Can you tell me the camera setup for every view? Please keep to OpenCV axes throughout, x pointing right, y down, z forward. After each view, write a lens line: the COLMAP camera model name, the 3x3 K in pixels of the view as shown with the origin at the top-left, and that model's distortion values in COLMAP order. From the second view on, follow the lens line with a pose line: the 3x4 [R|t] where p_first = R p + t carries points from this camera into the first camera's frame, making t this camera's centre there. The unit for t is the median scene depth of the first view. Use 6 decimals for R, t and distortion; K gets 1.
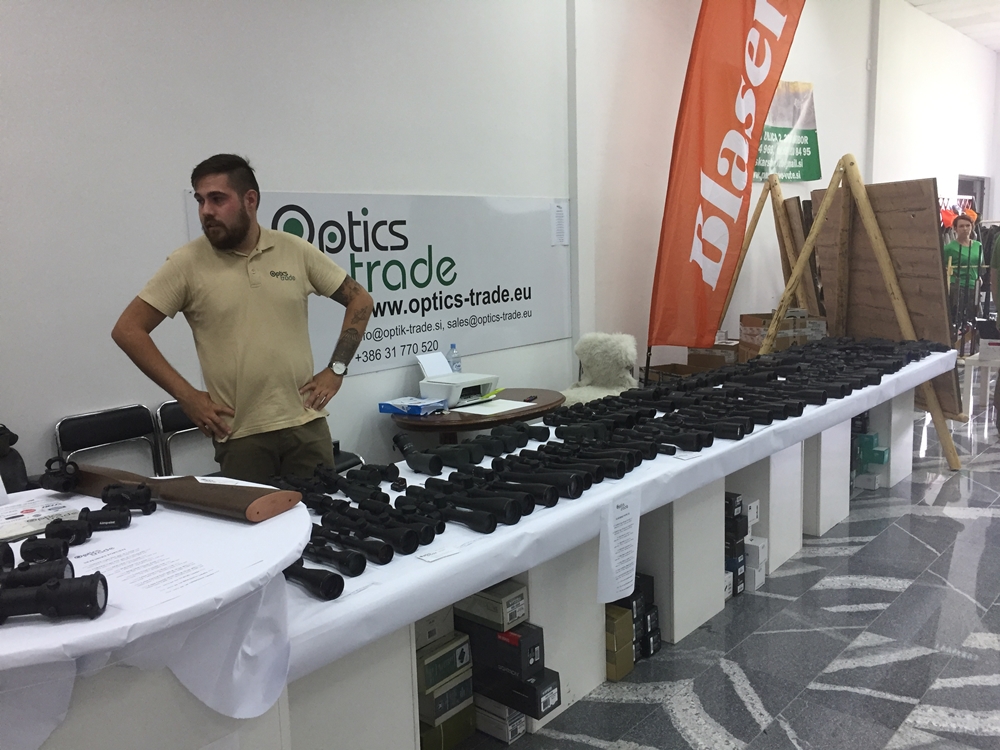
lens RADIAL K [[855.8, 0, 500.0], [0, 855.8, 375.0], [0, 0, 1]] dist [0.078674, -0.108688]
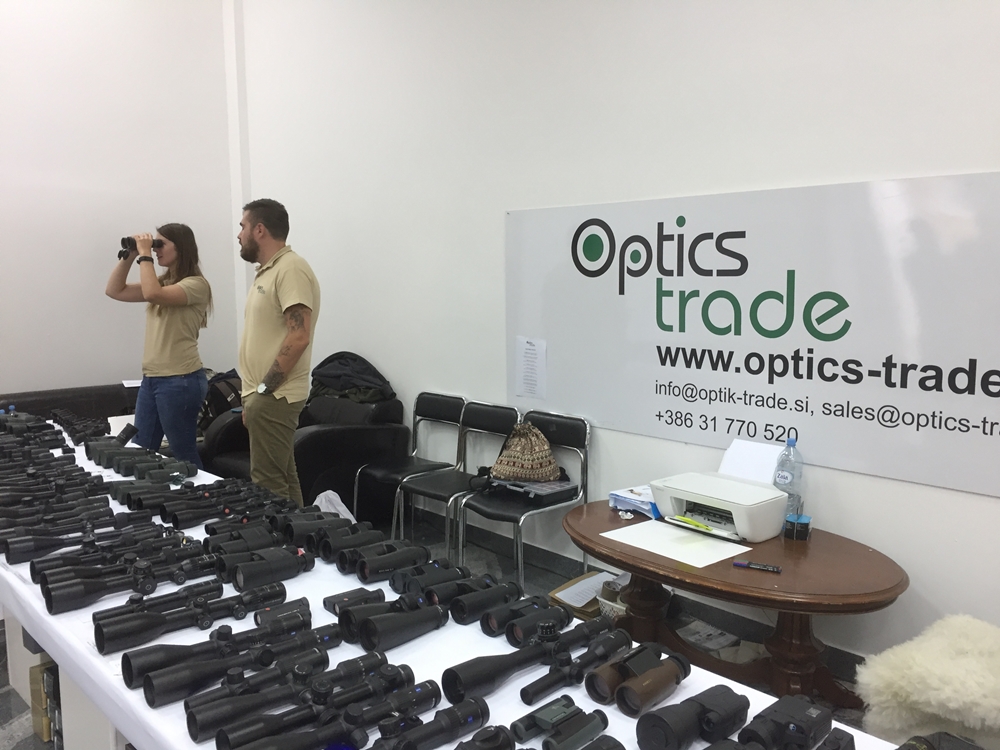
lens RADIAL K [[855.8, 0, 500.0], [0, 855.8, 375.0], [0, 0, 1]] dist [0.078674, -0.108688]
pose [[-0.096634, 0.153227, -0.983455, 0.552245], [-0.151965, 0.974223, 0.166721, -0.150921], [0.983651, 0.165561, -0.070858, 0.860740]]
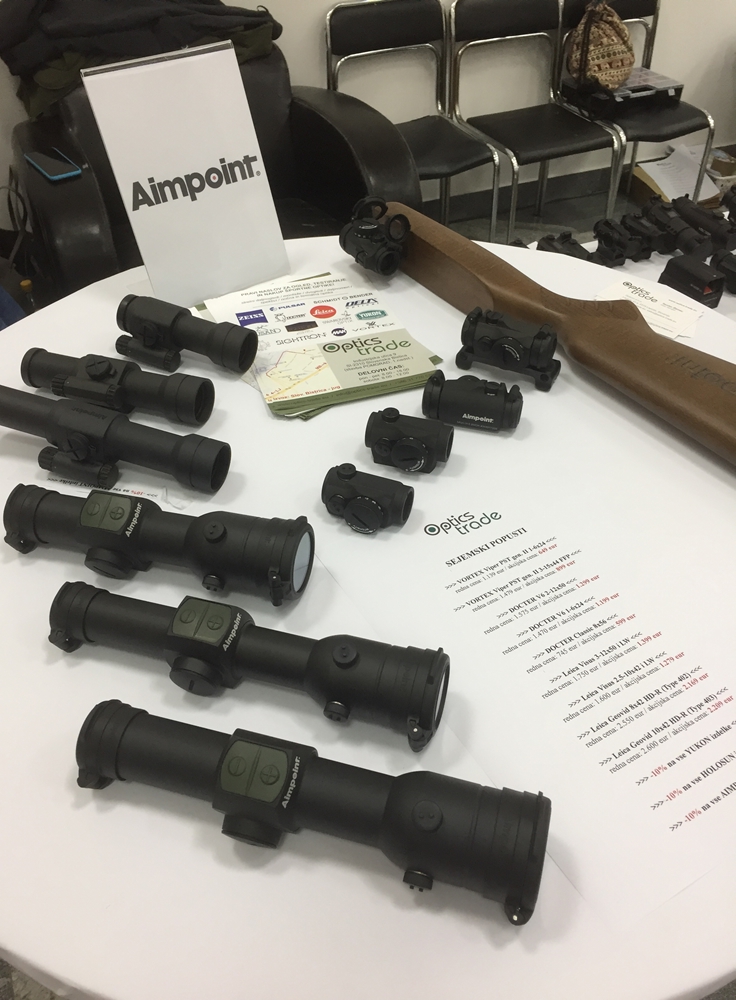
lens RADIAL K [[858.7, 0, 361.6], [0, 858.7, 497.9], [0, 0, 1]] dist [0.069213, -0.111932]
pose [[0.908672, 0.300433, -0.289922, -0.103566], [-0.092837, 0.822414, 0.561263, -0.014935], [0.407058, -0.483089, 0.775196, 0.168491]]
